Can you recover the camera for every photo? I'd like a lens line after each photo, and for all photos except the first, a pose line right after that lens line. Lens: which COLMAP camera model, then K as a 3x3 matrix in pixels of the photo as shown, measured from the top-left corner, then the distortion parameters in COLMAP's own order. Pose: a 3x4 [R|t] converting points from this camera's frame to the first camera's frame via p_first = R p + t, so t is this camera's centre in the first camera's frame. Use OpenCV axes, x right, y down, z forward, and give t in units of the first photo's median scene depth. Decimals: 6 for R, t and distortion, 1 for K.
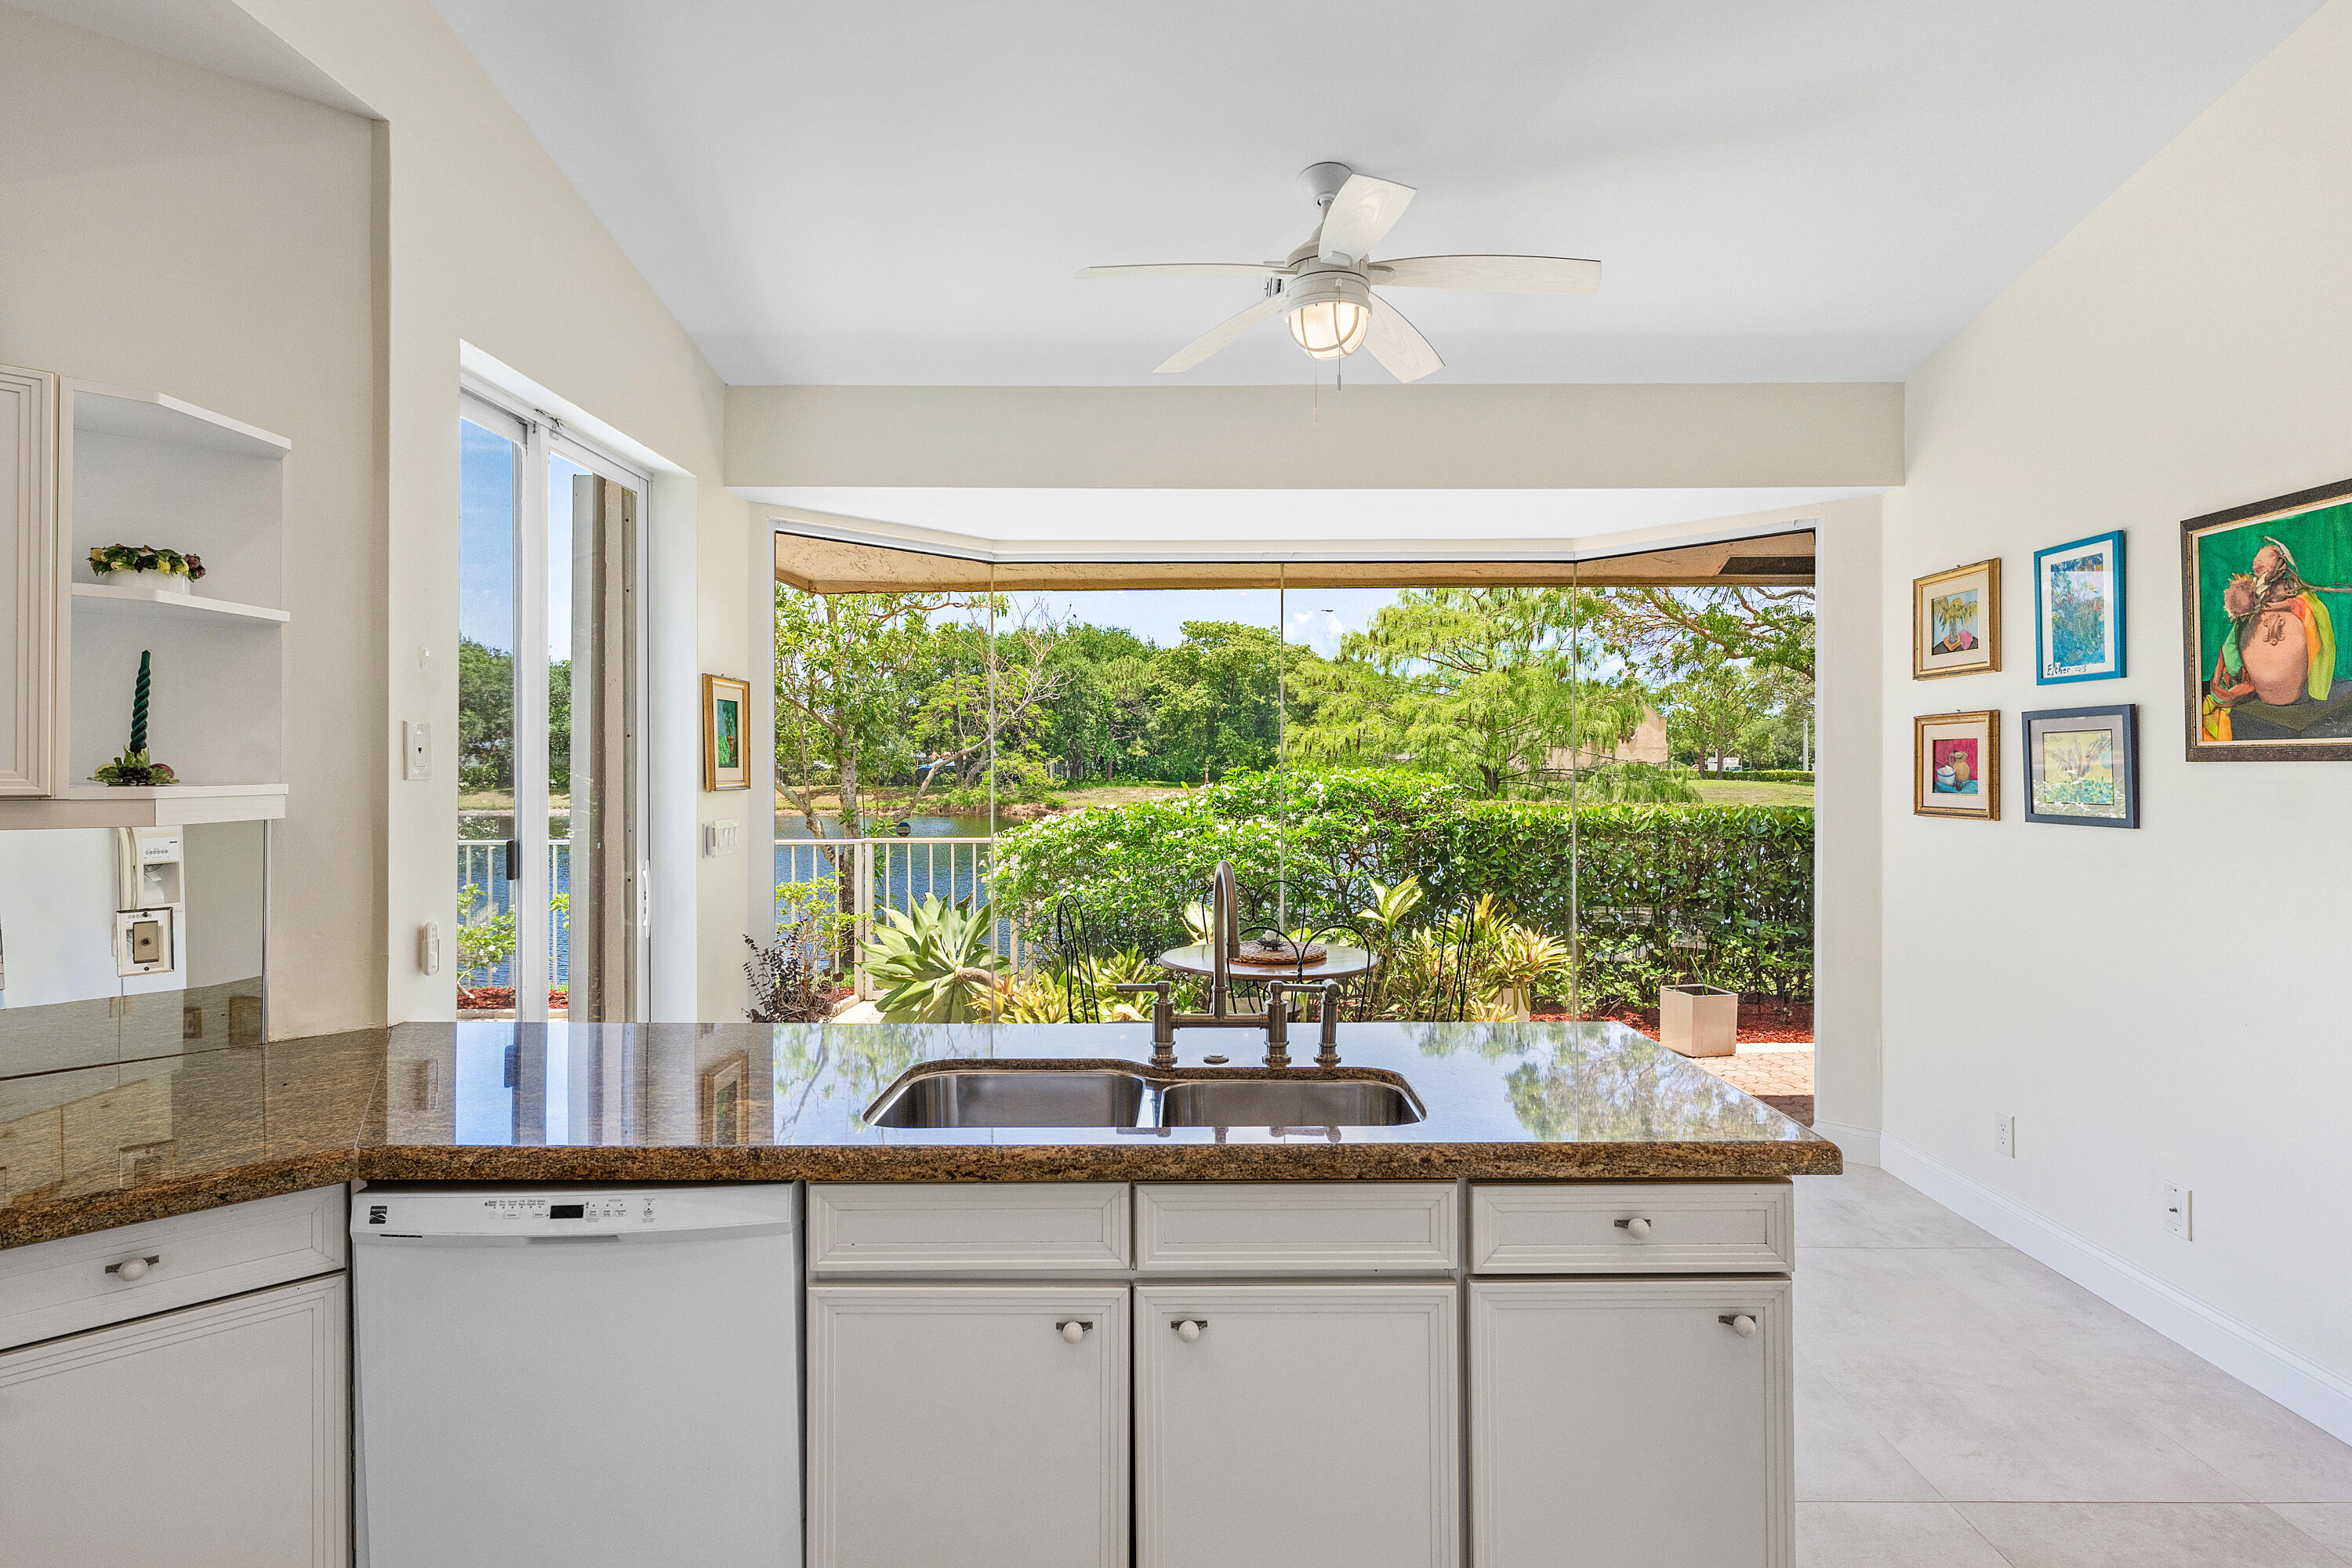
lens RADIAL K [[1176.5, 0, 1183.5], [0, 1176.5, 769.0], [0, 0, 1]] dist [0.004871, -0.003049]
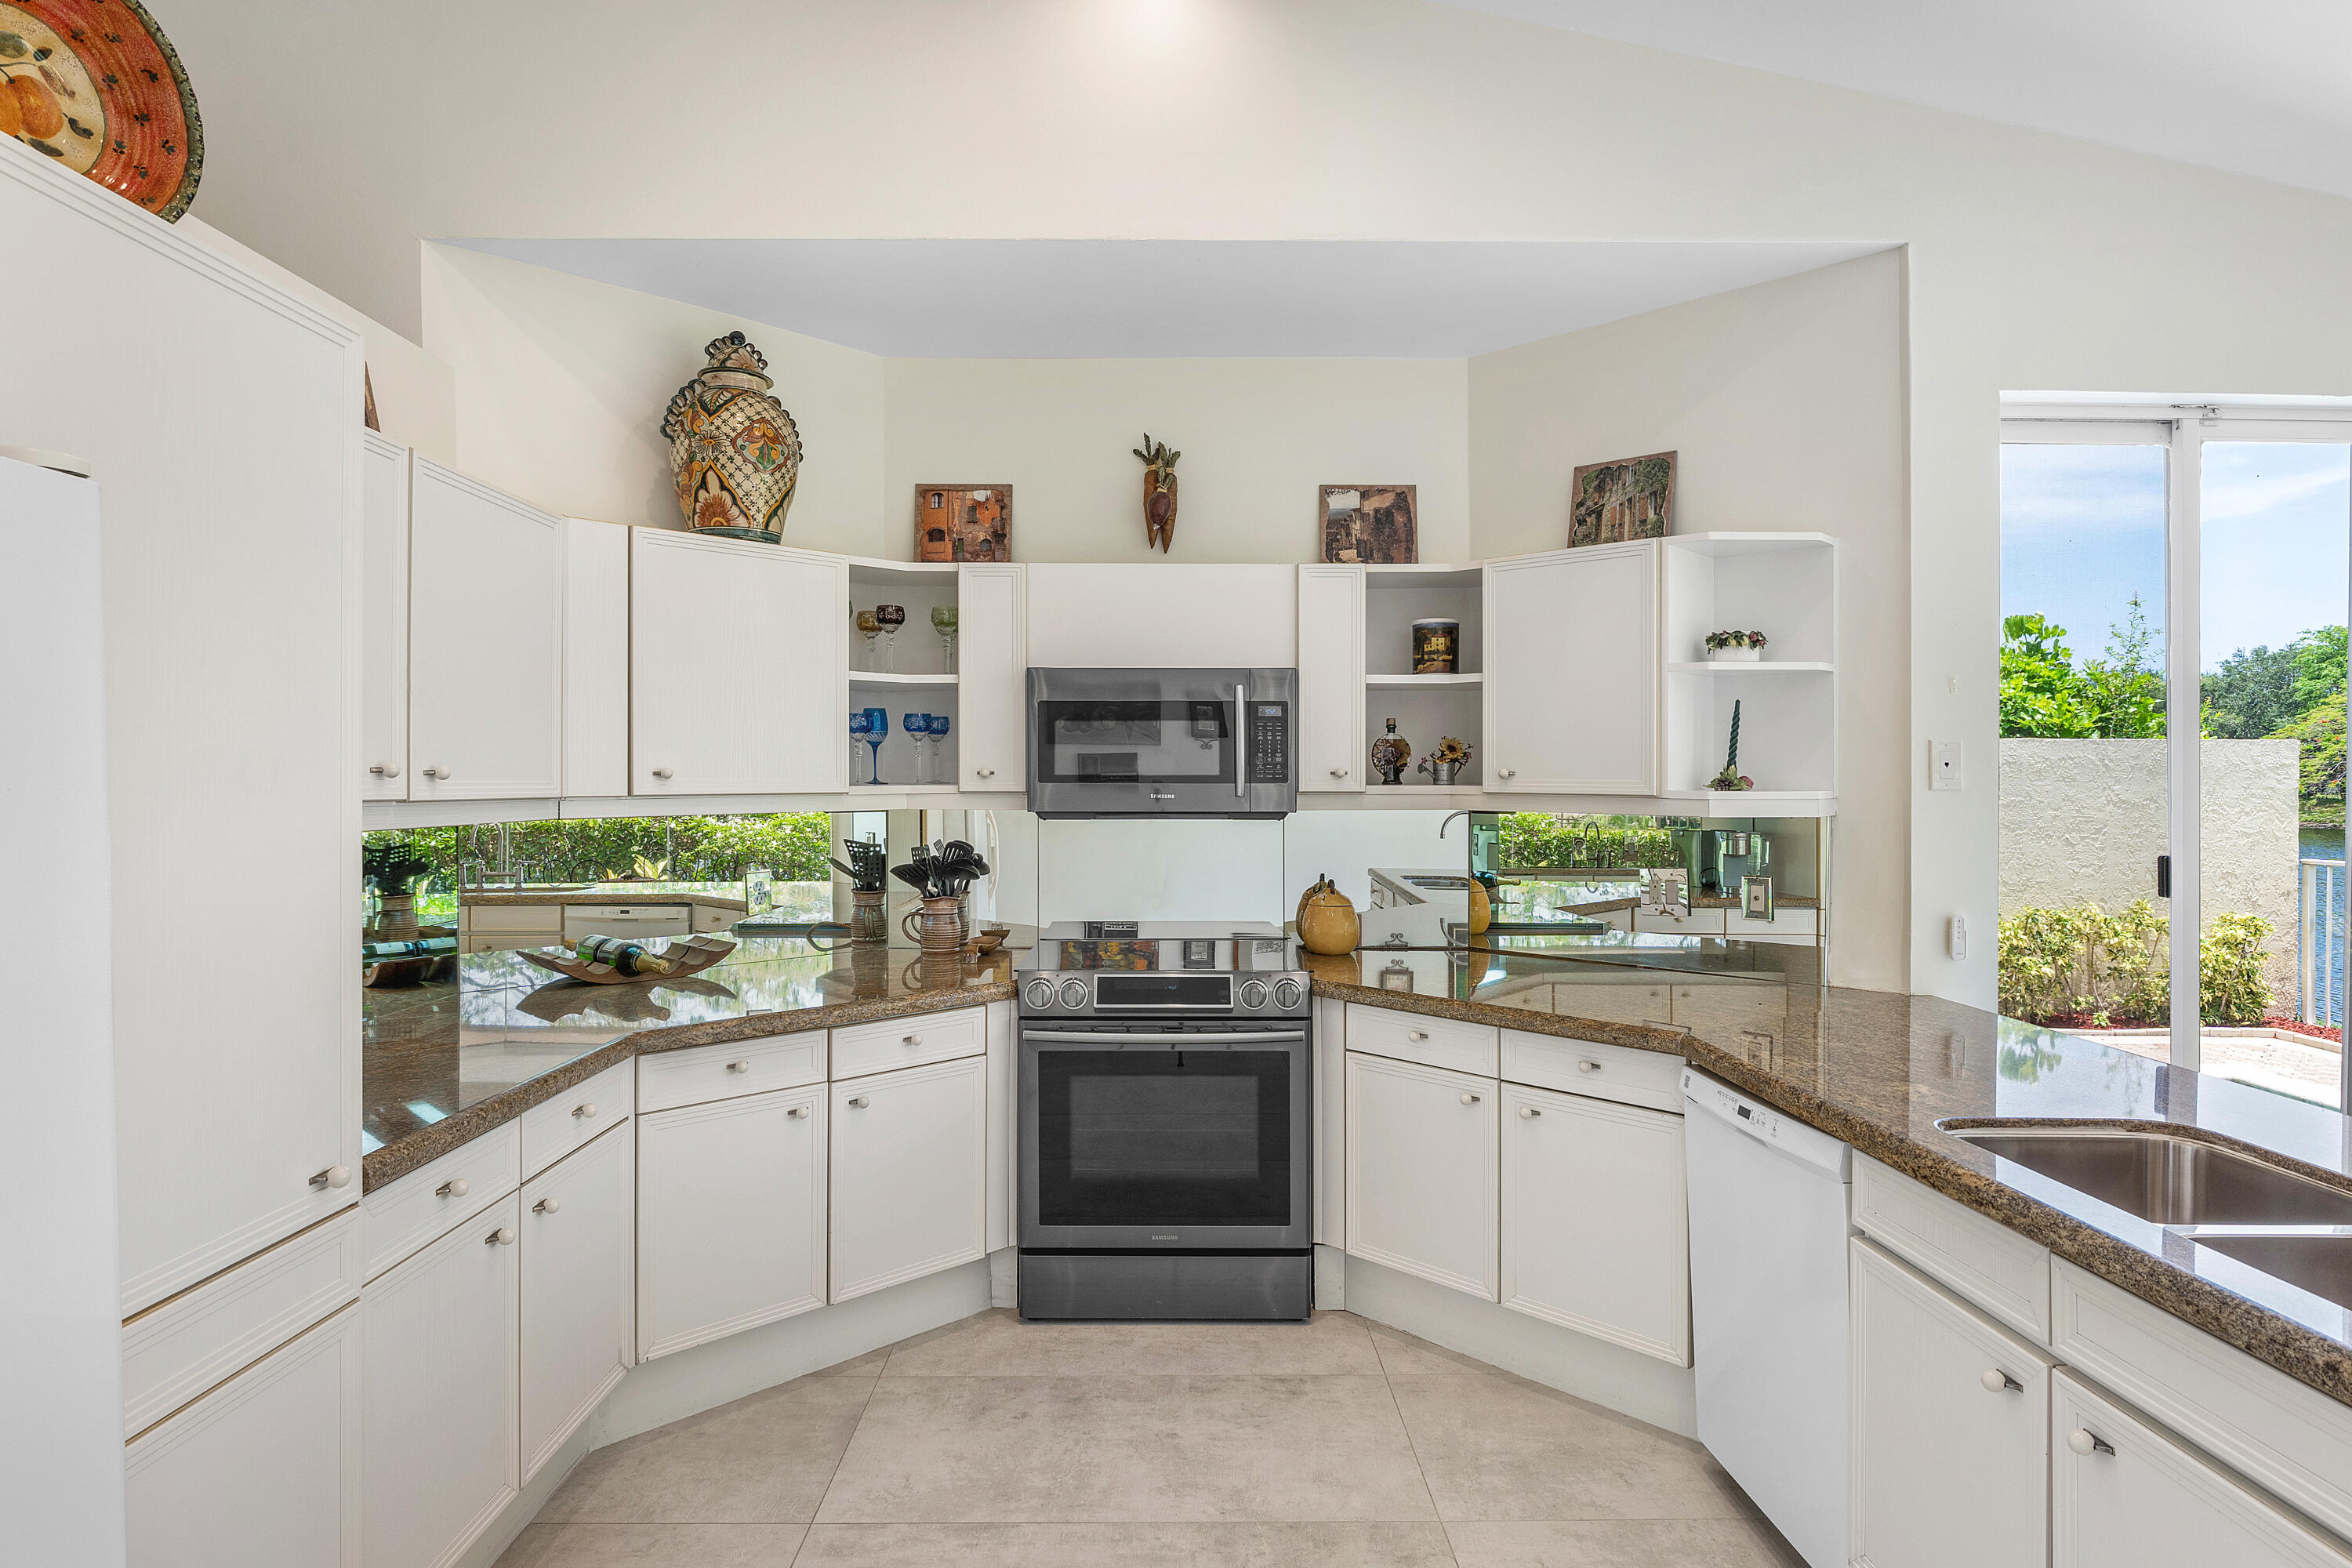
lens RADIAL K [[1296.4, 0, 1181.5], [0, 1296.4, 774.2], [0, 0, 1]] dist [-0.008004, -0.000331]
pose [[0.028593, -0.000340, -0.999591, 0.233176], [-0.004921, 0.999988, -0.000481, -0.000758], [0.999579, 0.004933, 0.028591, 0.080744]]
